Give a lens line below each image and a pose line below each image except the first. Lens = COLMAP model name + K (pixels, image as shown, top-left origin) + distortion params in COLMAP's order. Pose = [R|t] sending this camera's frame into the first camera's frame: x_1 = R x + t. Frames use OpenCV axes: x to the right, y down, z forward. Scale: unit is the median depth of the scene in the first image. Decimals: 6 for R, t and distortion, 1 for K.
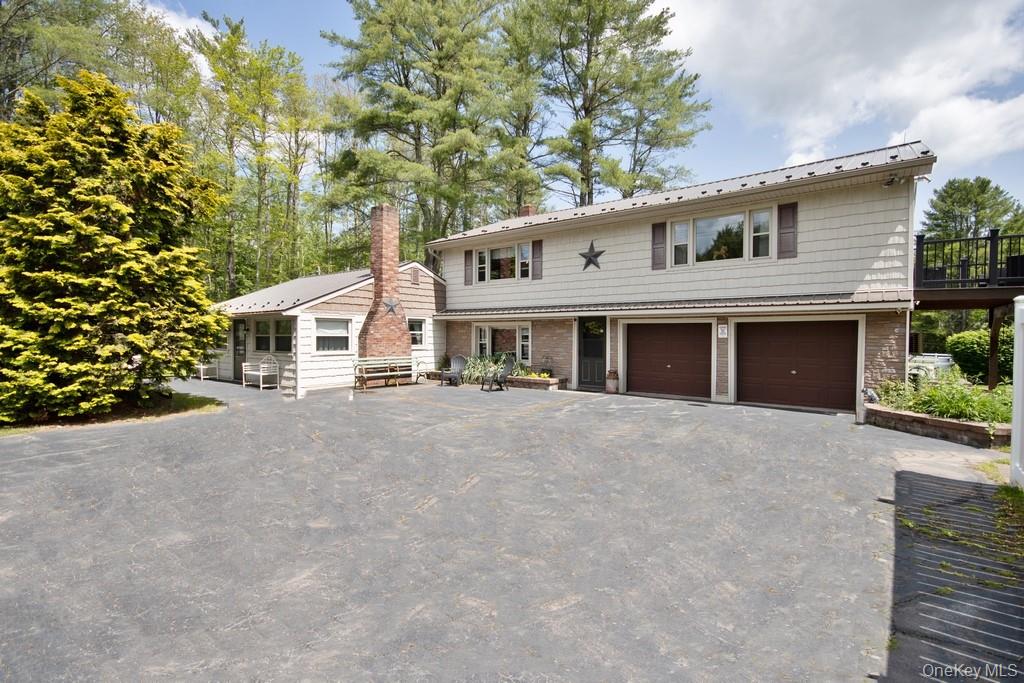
lens RADIAL K [[476.7, 0, 509.5], [0, 476.7, 343.0], [0, 0, 1]] dist [-0.005164, -0.002866]
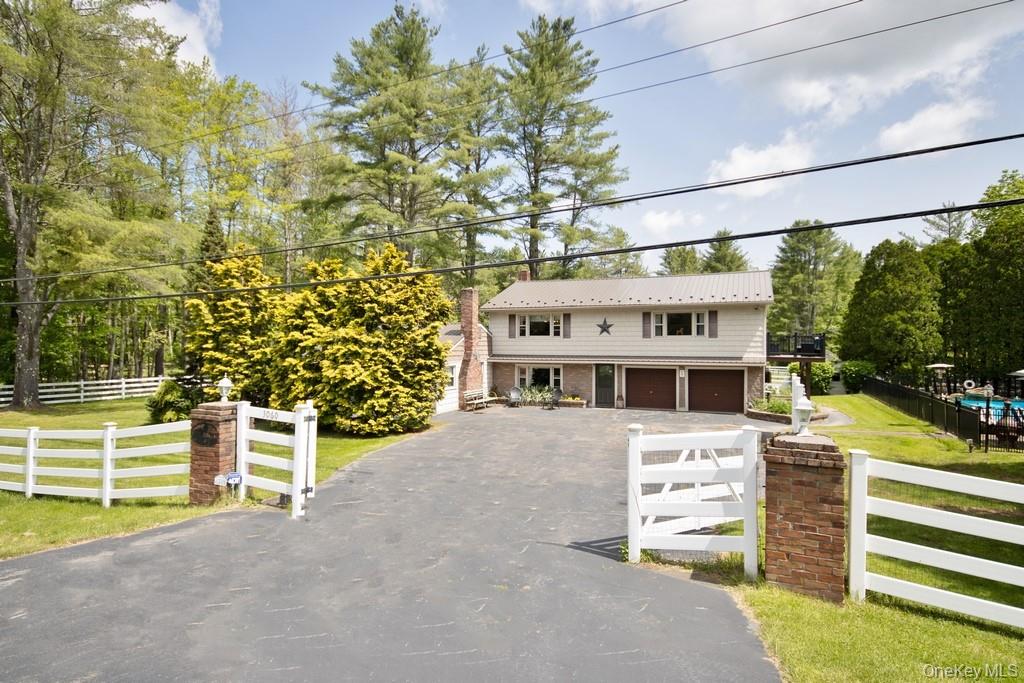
lens RADIAL K [[570.5, 0, 513.4], [0, 570.5, 342.6], [0, 0, 1]] dist [-0.000043, 0.000829]
pose [[0.962025, -0.003125, 0.272943, -0.684787], [0.007306, 0.999871, -0.014303, -0.100963], [-0.272863, 0.015754, 0.961924, -0.841089]]
